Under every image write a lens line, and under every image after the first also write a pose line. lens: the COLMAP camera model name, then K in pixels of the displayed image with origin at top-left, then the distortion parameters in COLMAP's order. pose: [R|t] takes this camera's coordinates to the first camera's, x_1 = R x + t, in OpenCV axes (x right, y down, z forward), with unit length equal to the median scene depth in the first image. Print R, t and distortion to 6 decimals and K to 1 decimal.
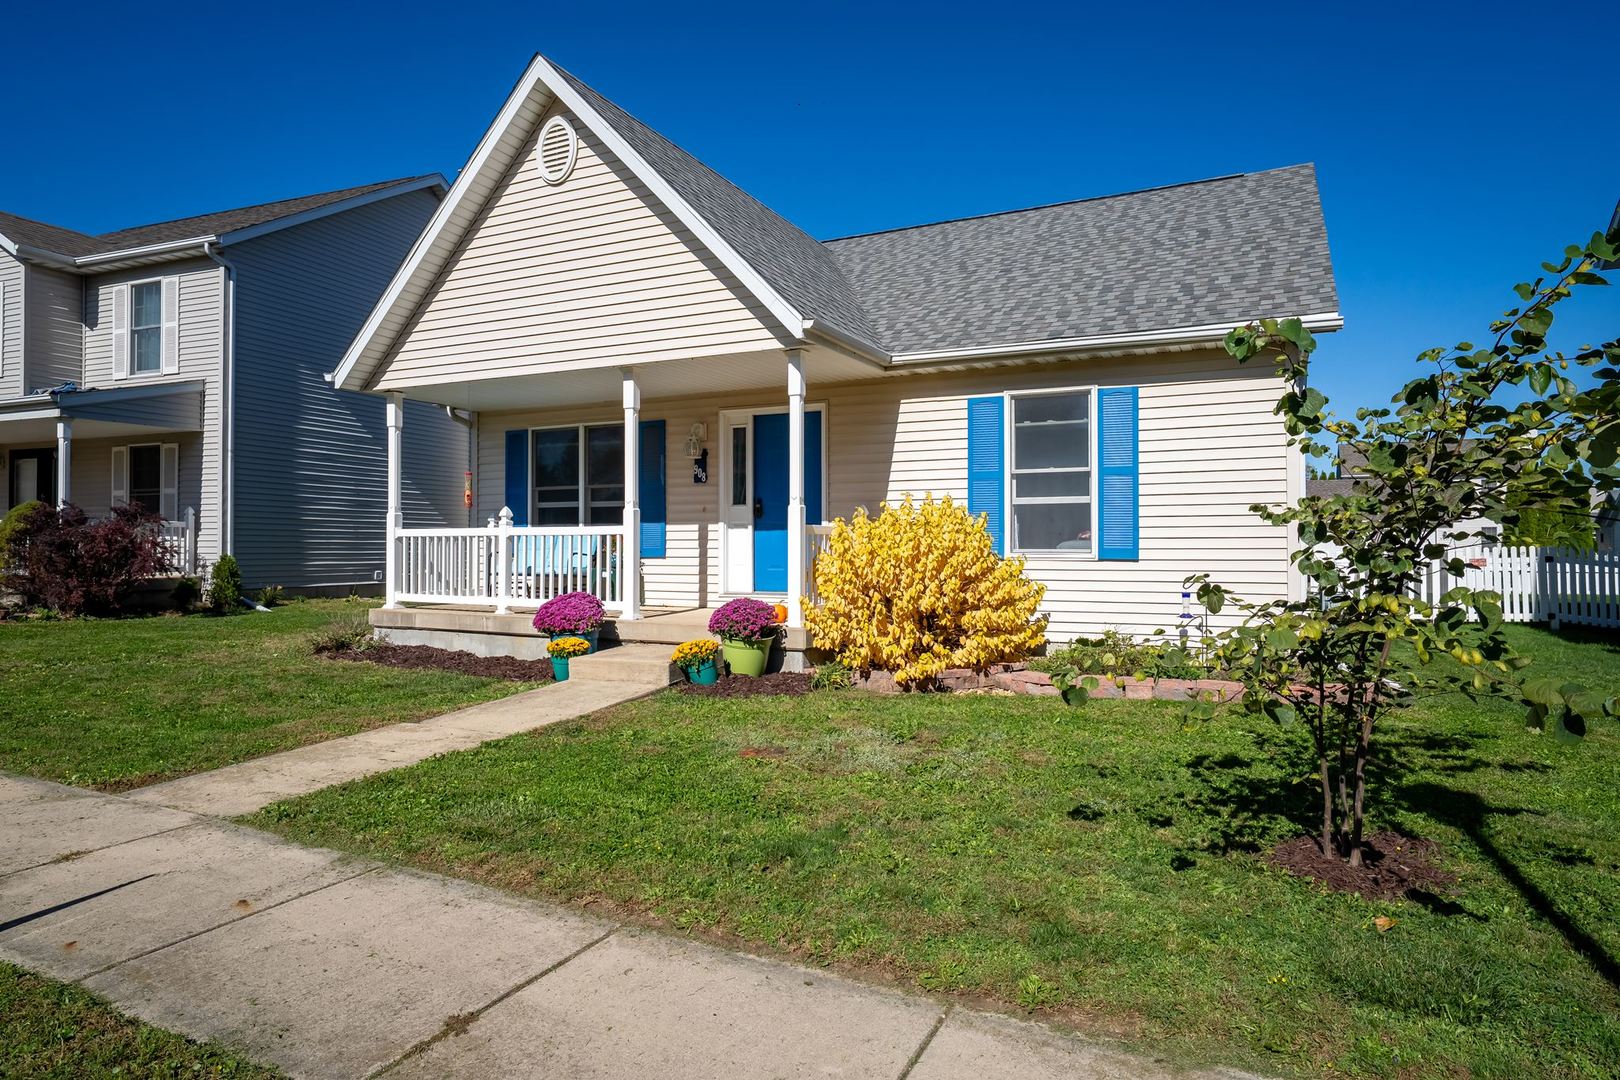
lens RADIAL K [[930.1, 0, 810.1], [0, 930.1, 538.4], [0, 0, 1]] dist [0.008473, 0.000574]
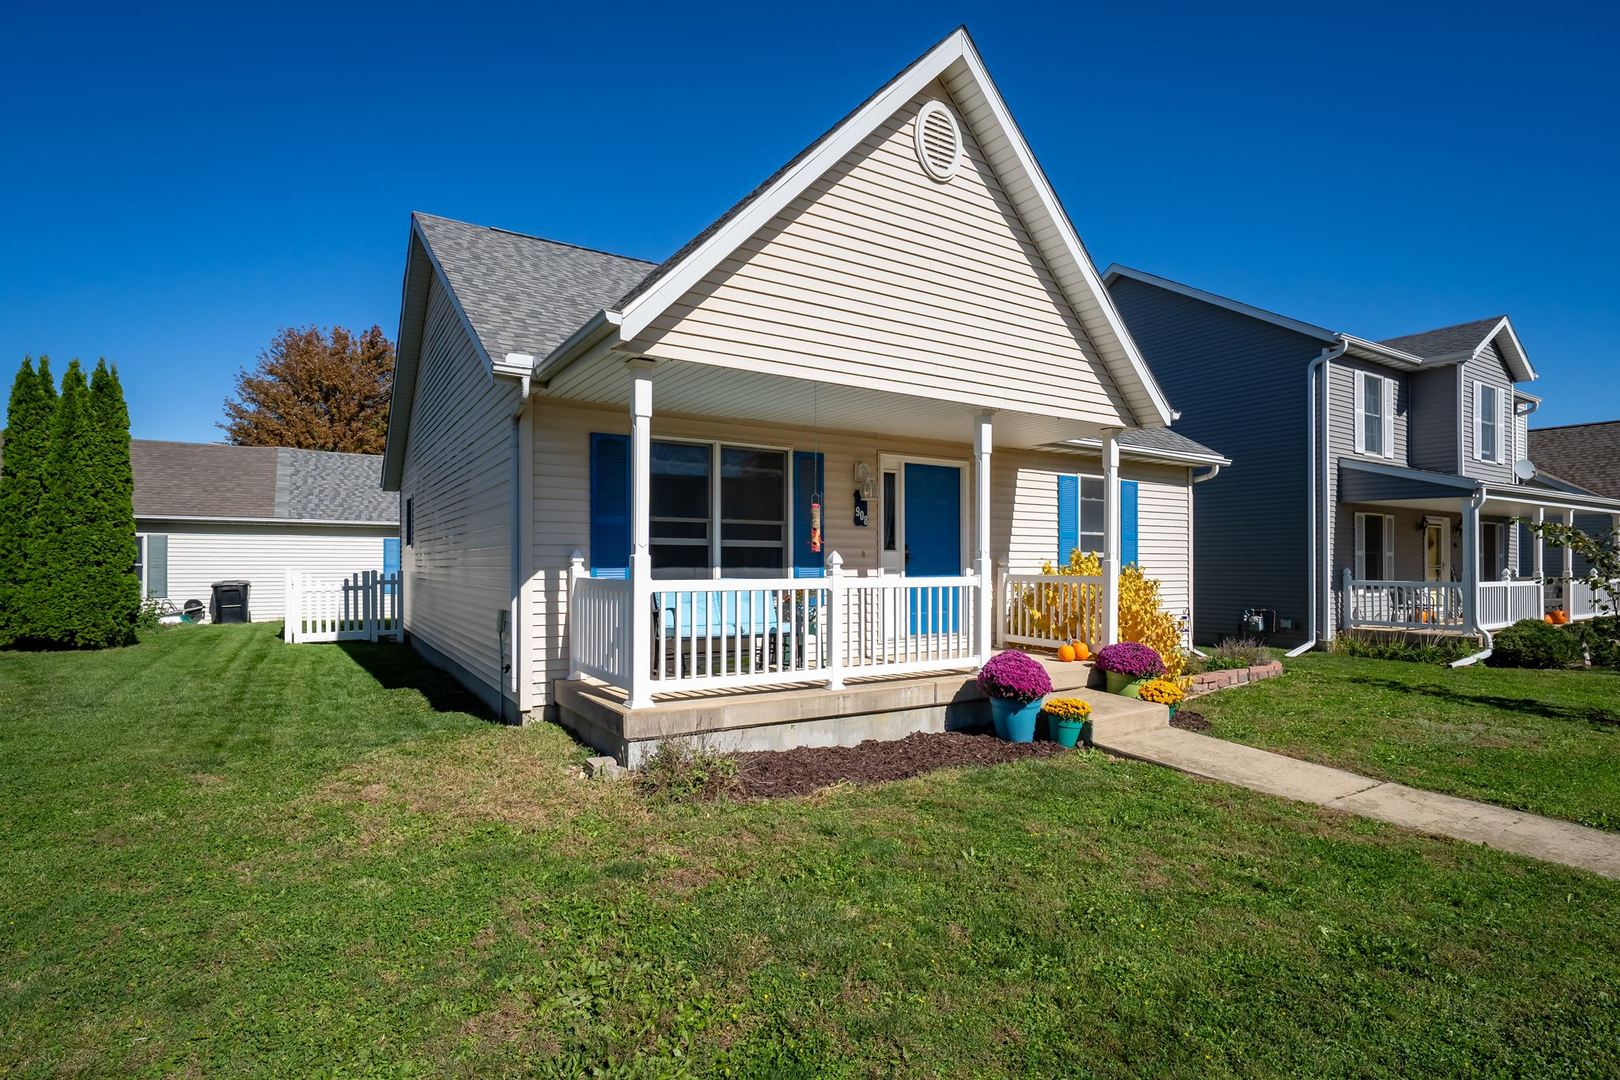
lens RADIAL K [[806.6, 0, 817.1], [0, 806.6, 555.1], [0, 0, 1]] dist [-0.001457, -0.000016]
pose [[0.522346, 0.011775, 0.852652, -0.851509], [-0.009551, 0.999923, -0.007957, -0.023334], [-0.852680, -0.003988, 0.522418, 0.618229]]
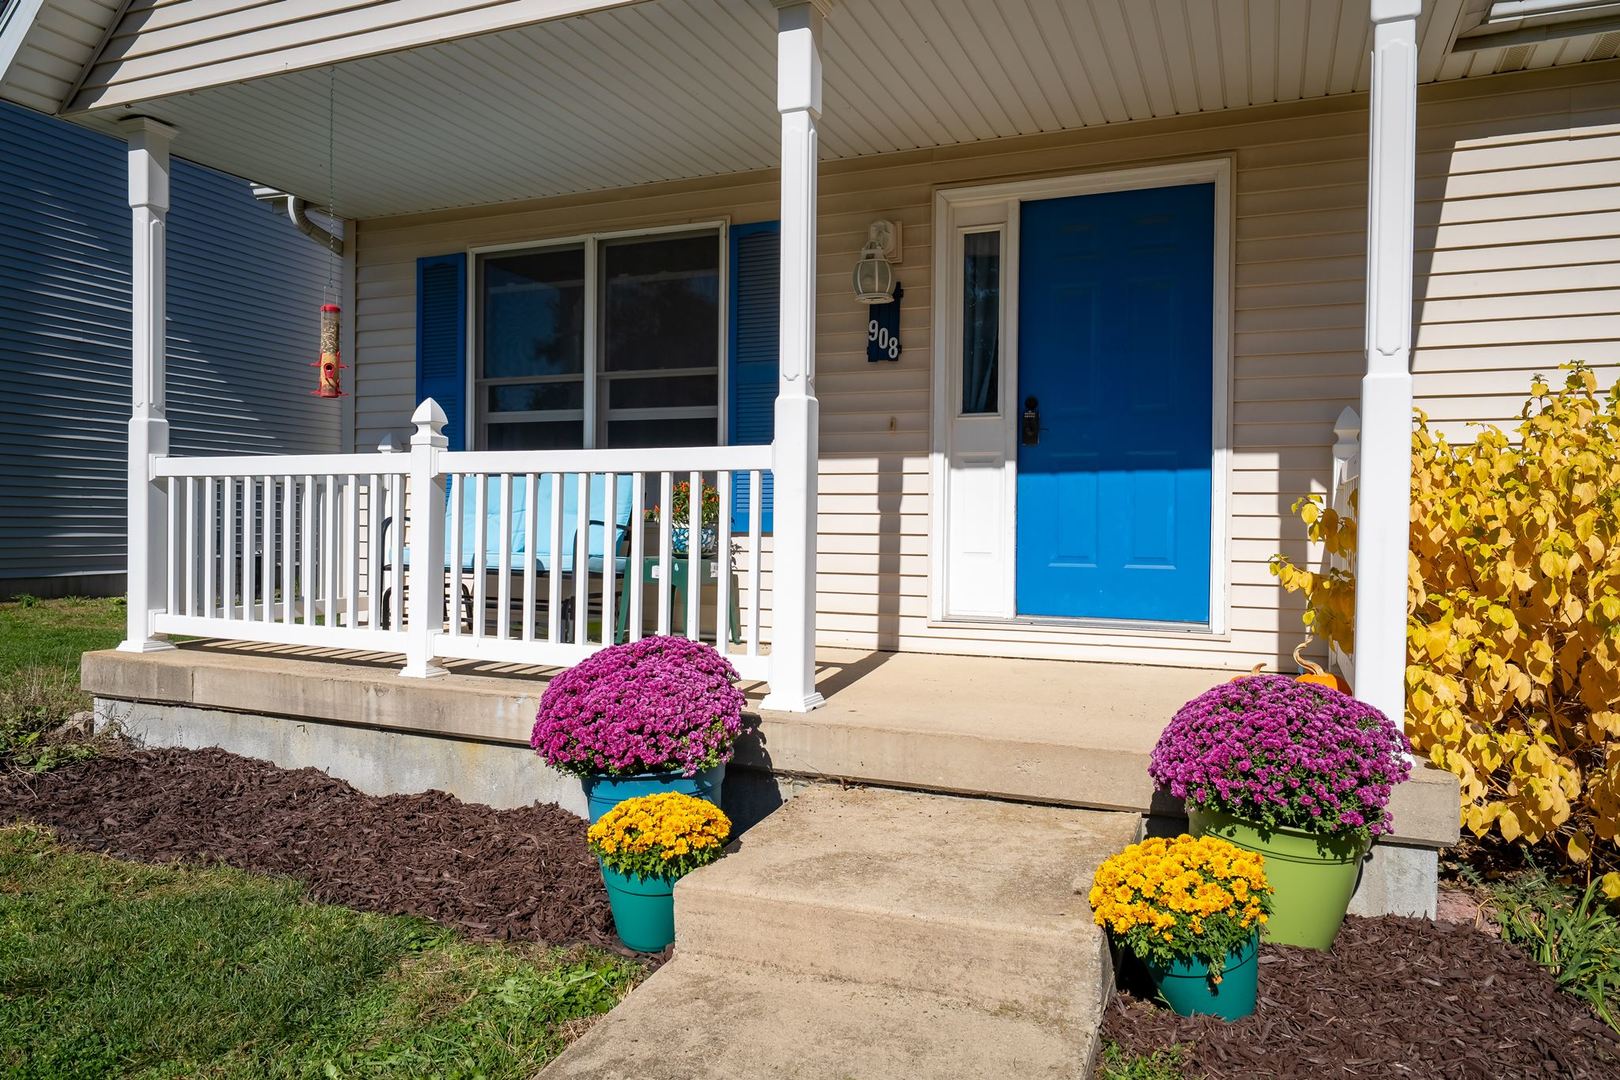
lens RADIAL K [[1079.9, 0, 813.8], [0, 1079.9, 533.3], [0, 0, 1]] dist [0.001890, 0.004090]
pose [[0.998238, 0.011082, 0.058293, -0.181111], [-0.012270, 0.999723, 0.020070, 0.010239], [-0.058054, -0.020750, 0.998098, 0.507753]]
